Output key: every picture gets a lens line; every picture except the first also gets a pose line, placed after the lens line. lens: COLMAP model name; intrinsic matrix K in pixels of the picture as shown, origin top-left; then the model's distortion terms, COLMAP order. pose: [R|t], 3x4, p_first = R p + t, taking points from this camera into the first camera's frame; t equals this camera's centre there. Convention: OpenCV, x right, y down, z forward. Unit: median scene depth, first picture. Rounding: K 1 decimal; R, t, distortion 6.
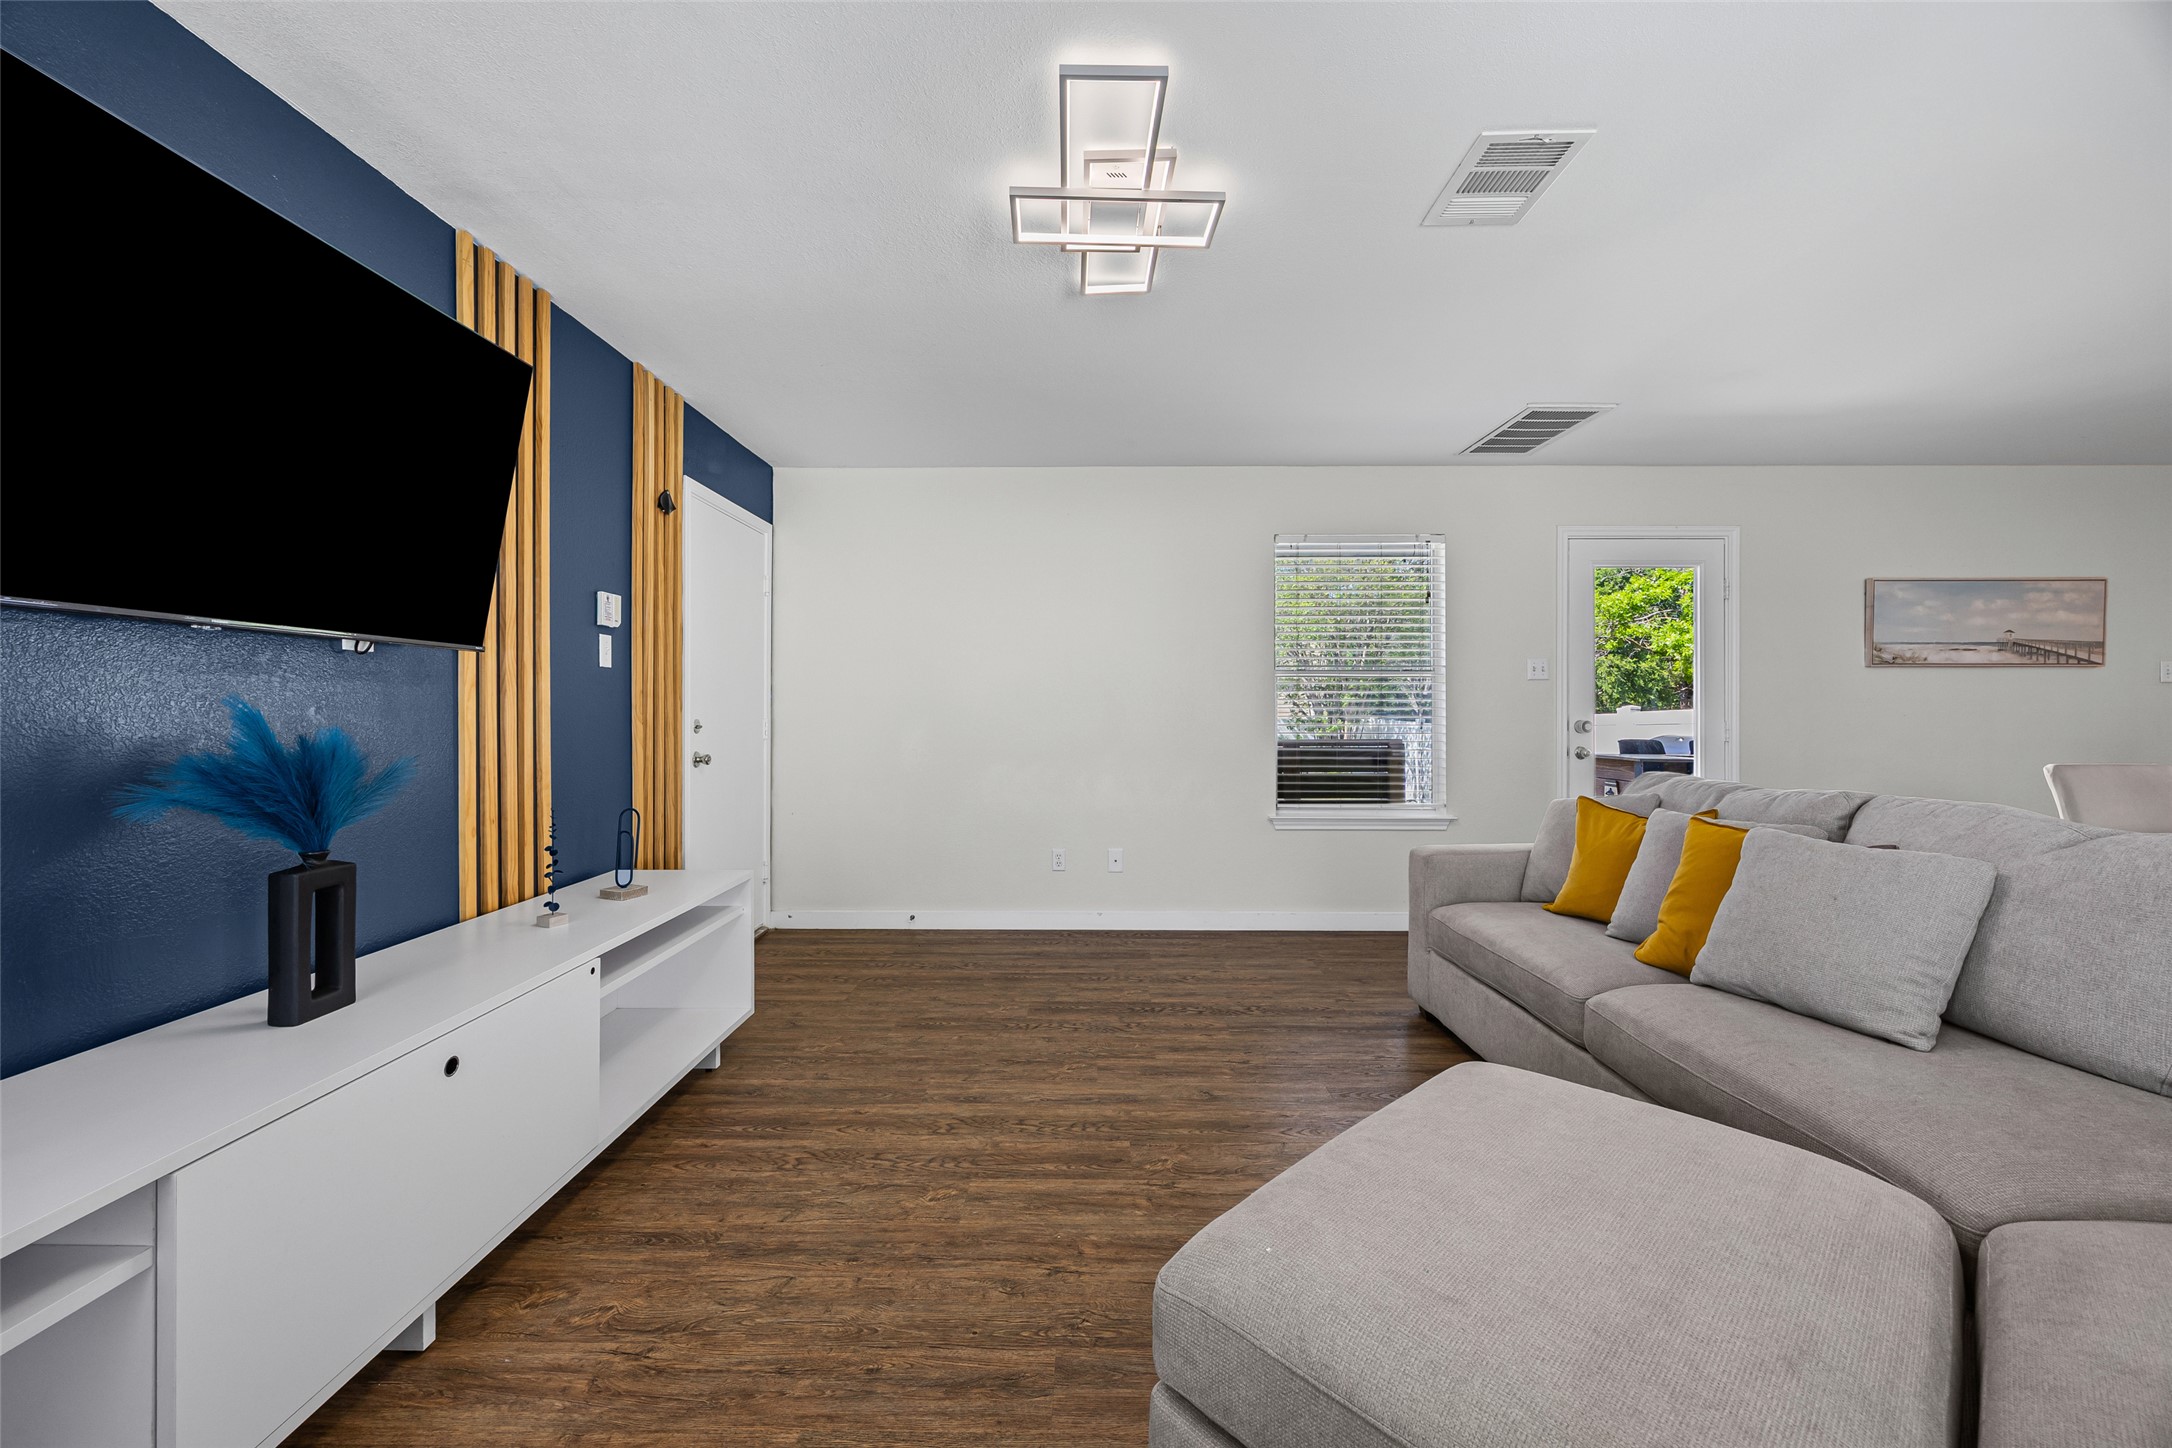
lens RADIAL K [[837.4, 0, 1082.2], [0, 837.4, 704.8], [0, 0, 1]] dist [-0.002311, 0.000332]
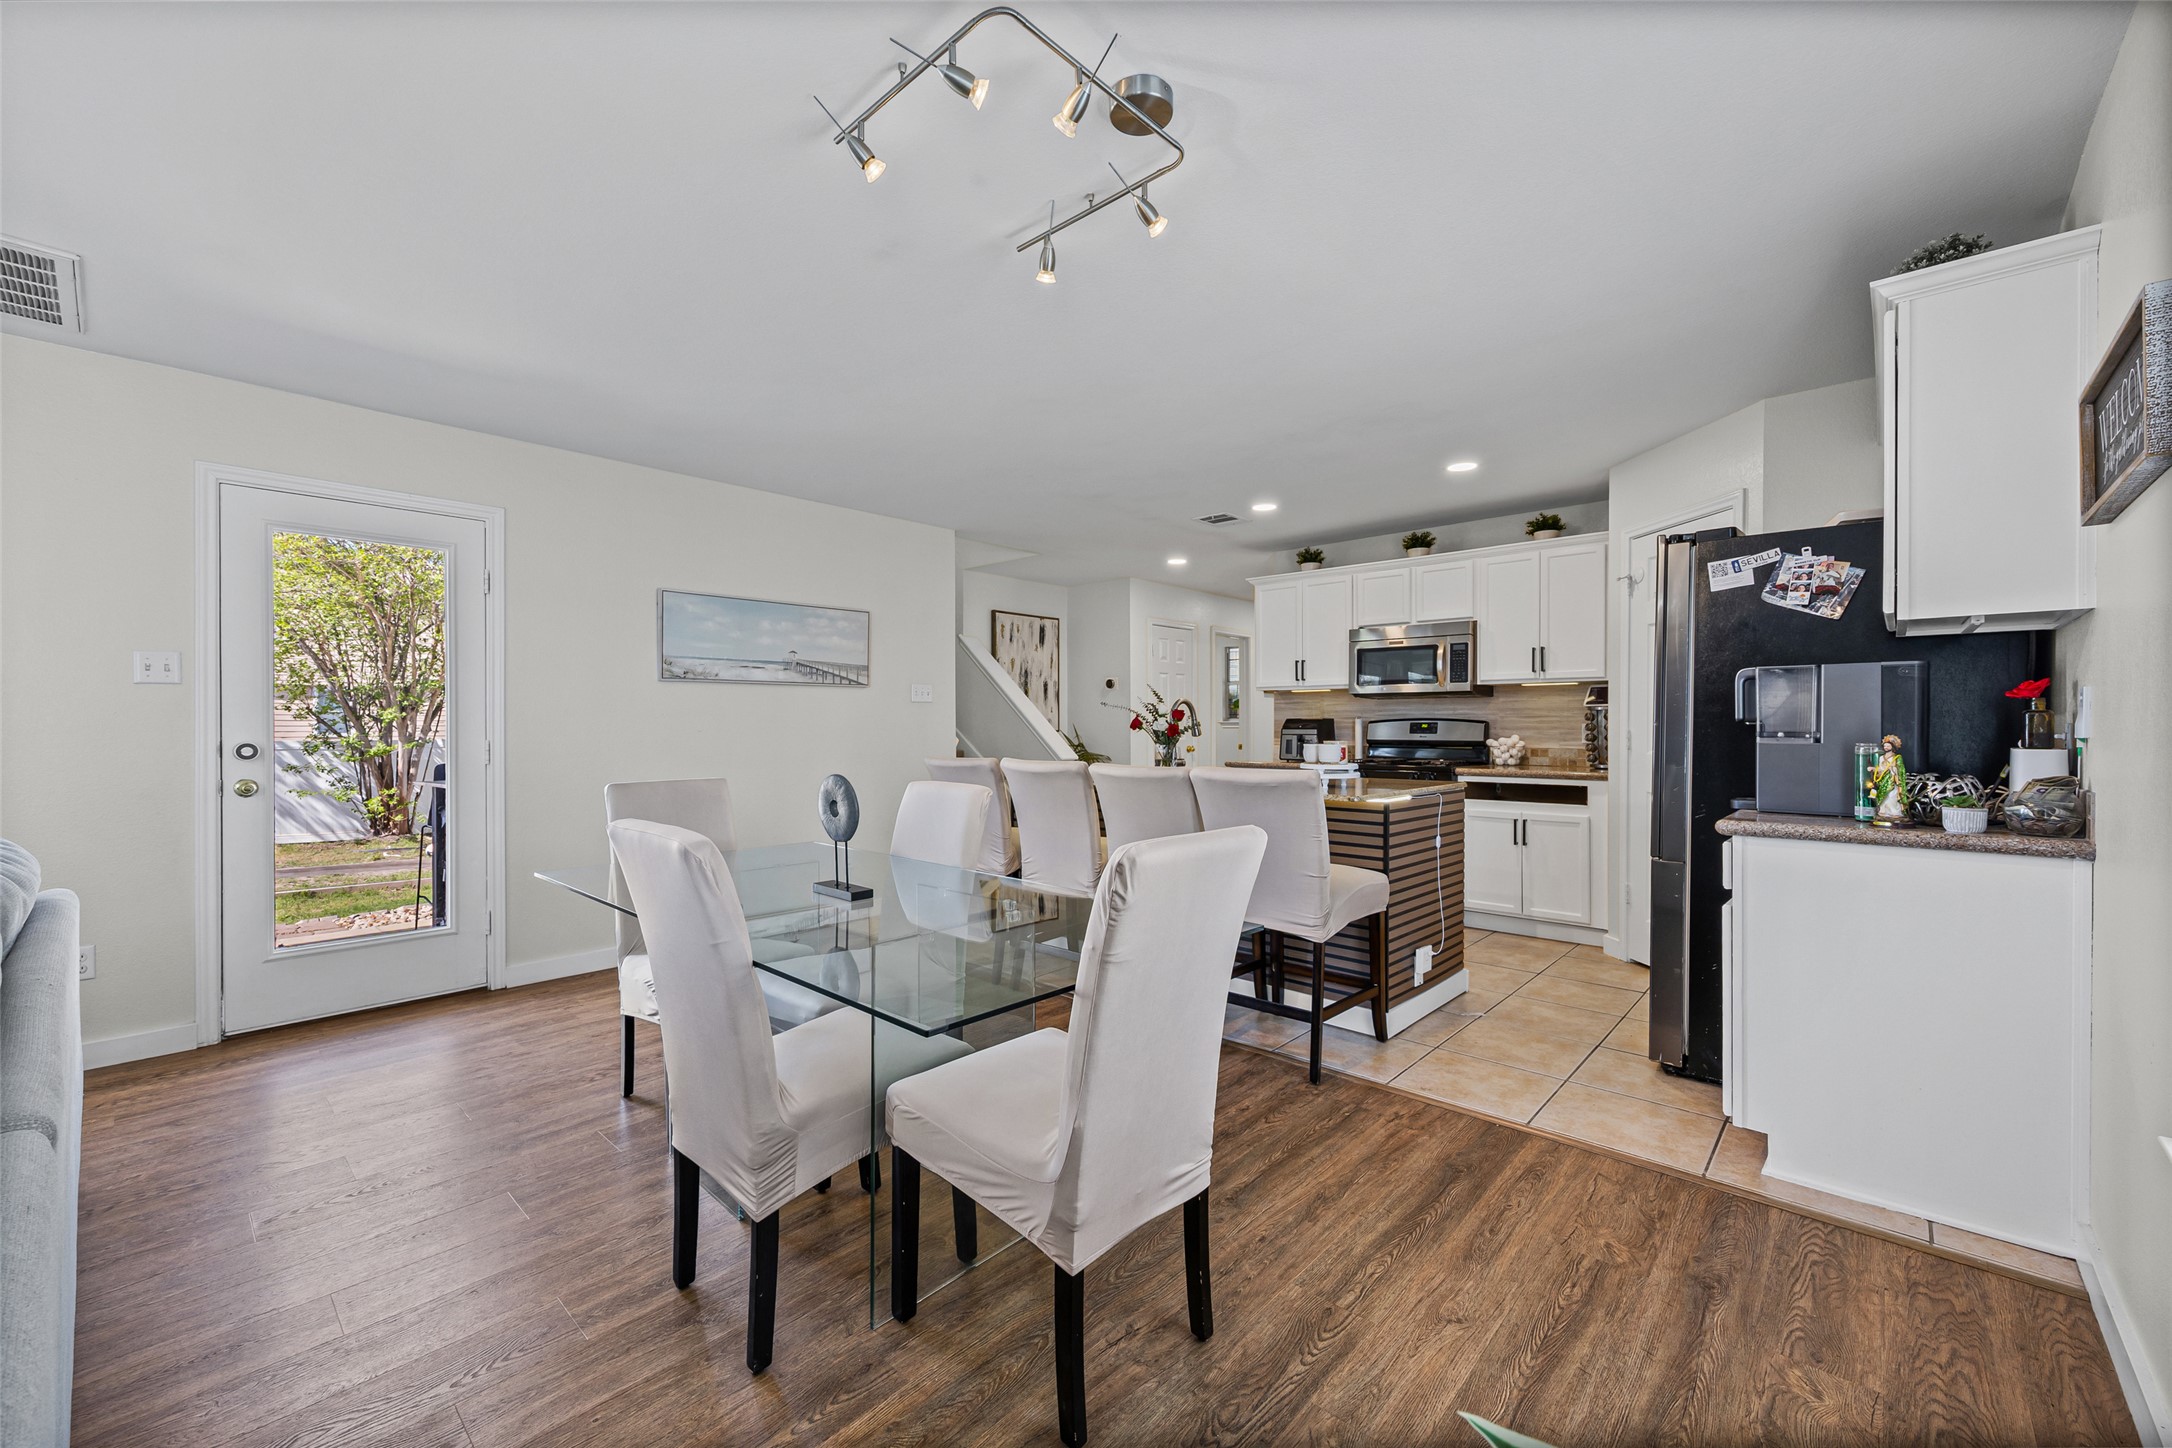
lens RADIAL K [[837.4, 0, 1087.2], [0, 837.4, 738.6], [0, 0, 1]] dist [-0.002311, 0.000332]
pose [[0.663687, -0.017124, 0.747814, 0.733726], [-0.000204, 0.999734, 0.023074, -0.001451], [-0.748010, -0.015466, 0.663507, -0.006753]]
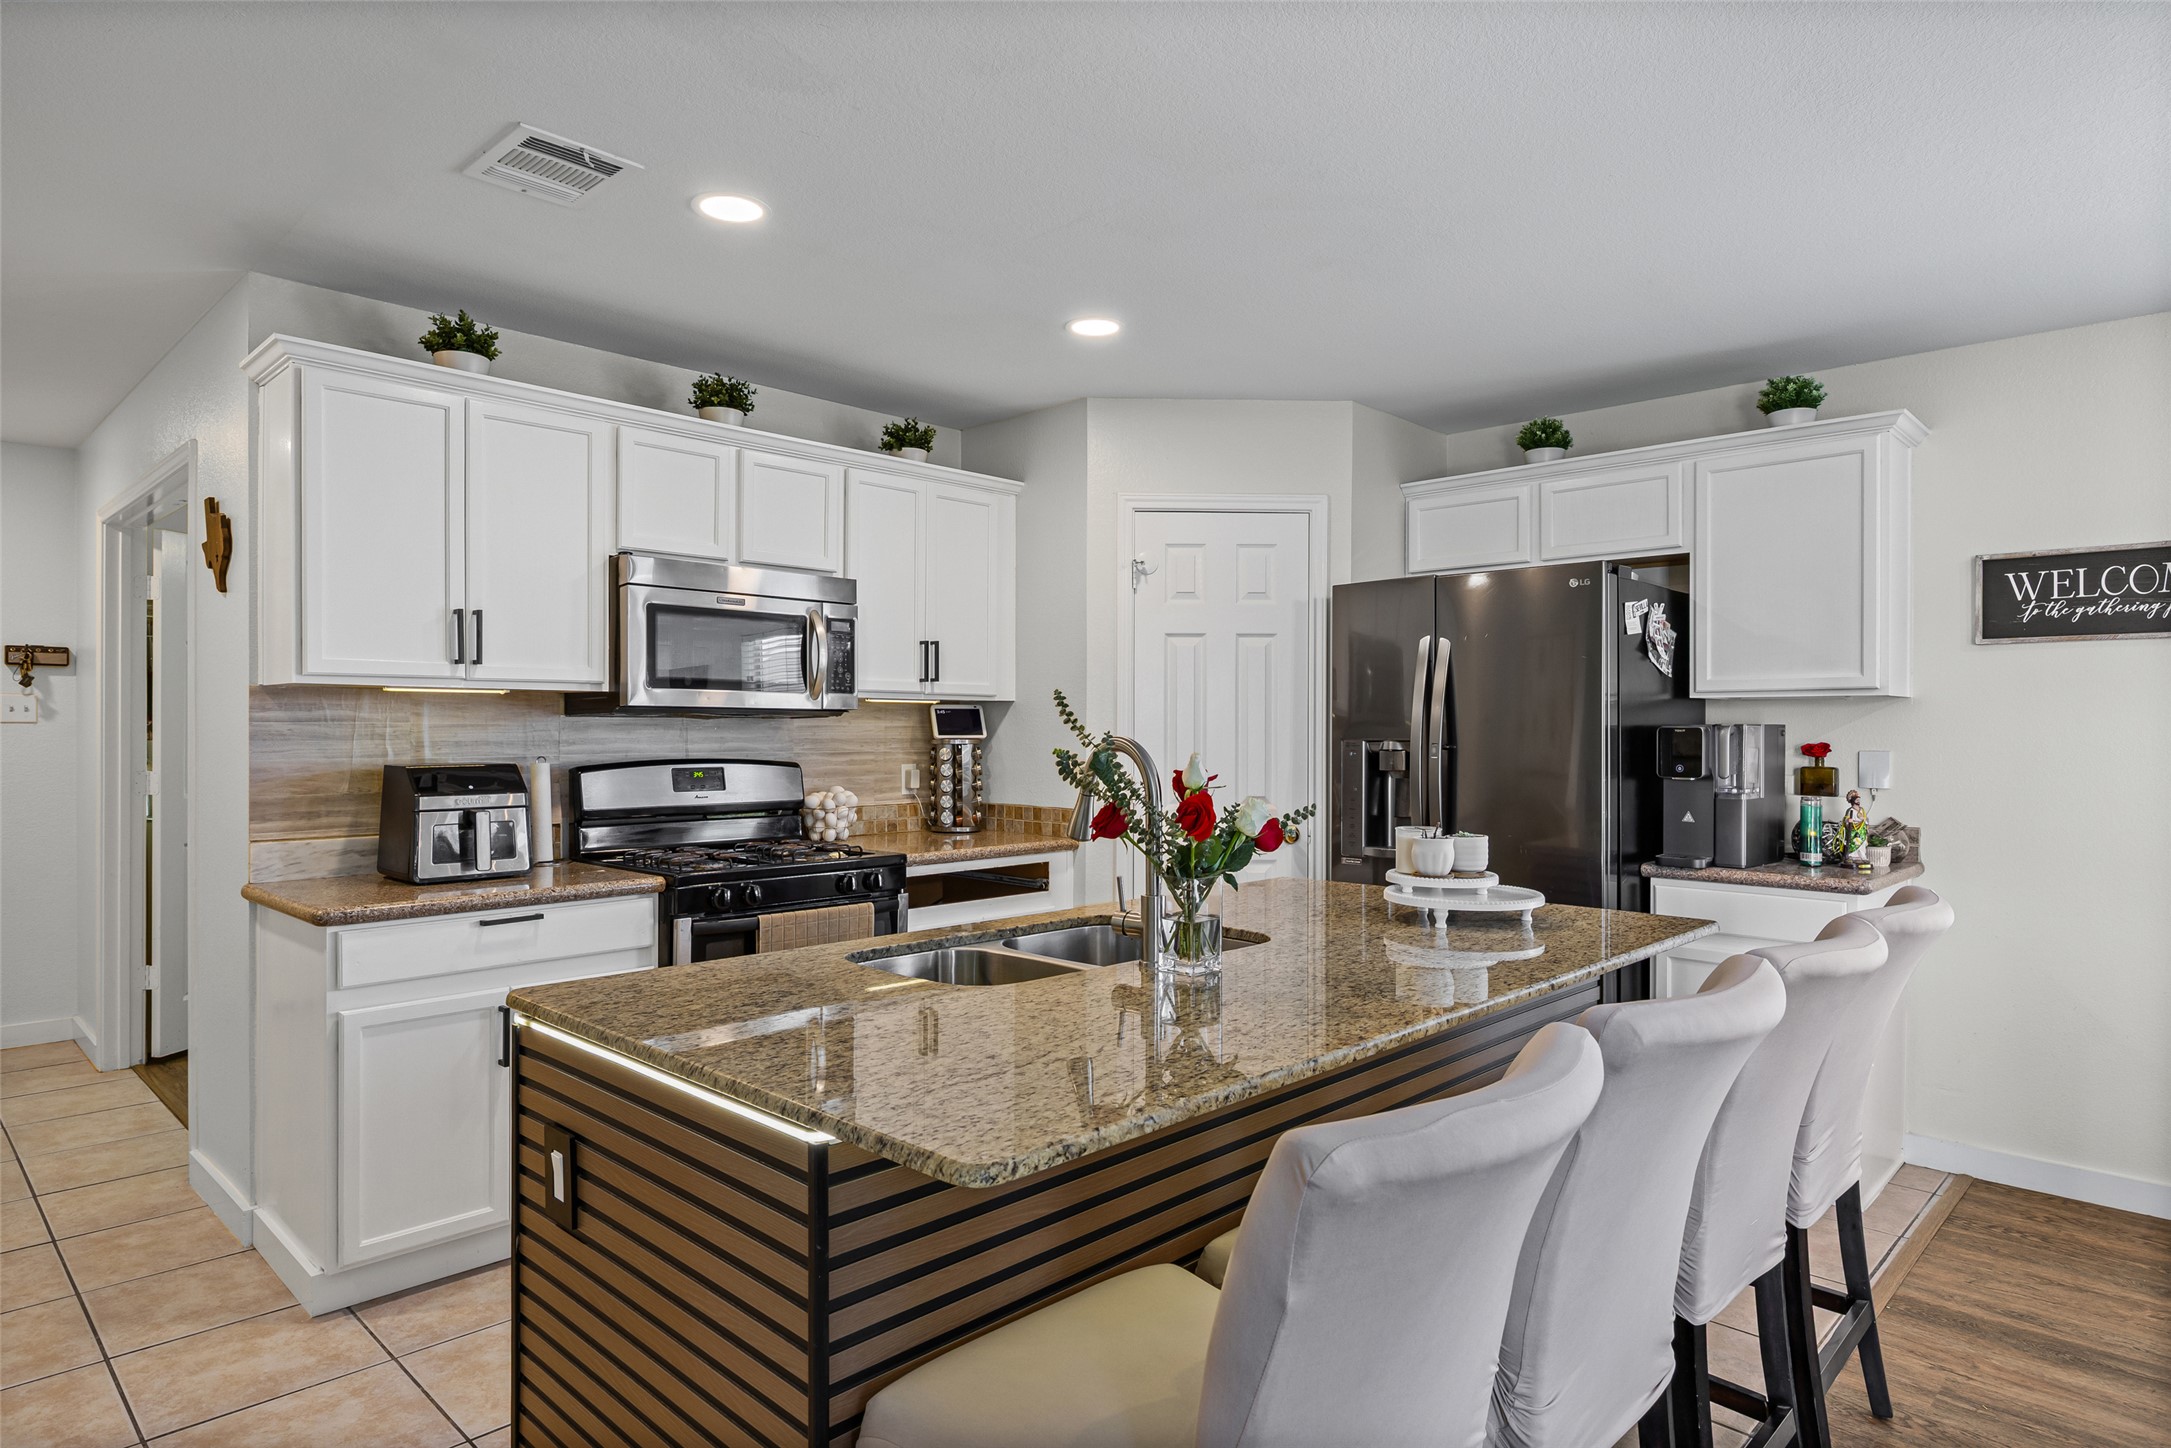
lens RADIAL K [[1232.9, 0, 1069.7], [0, 1232.9, 726.0], [0, 0, 1]] dist [0.004142, 0.000714]
pose [[-0.725418, -0.006886, 0.688274, 1.345975], [-0.009404, 0.999956, 0.000093, -0.039368], [-0.688244, -0.006405, -0.725451, 1.219881]]
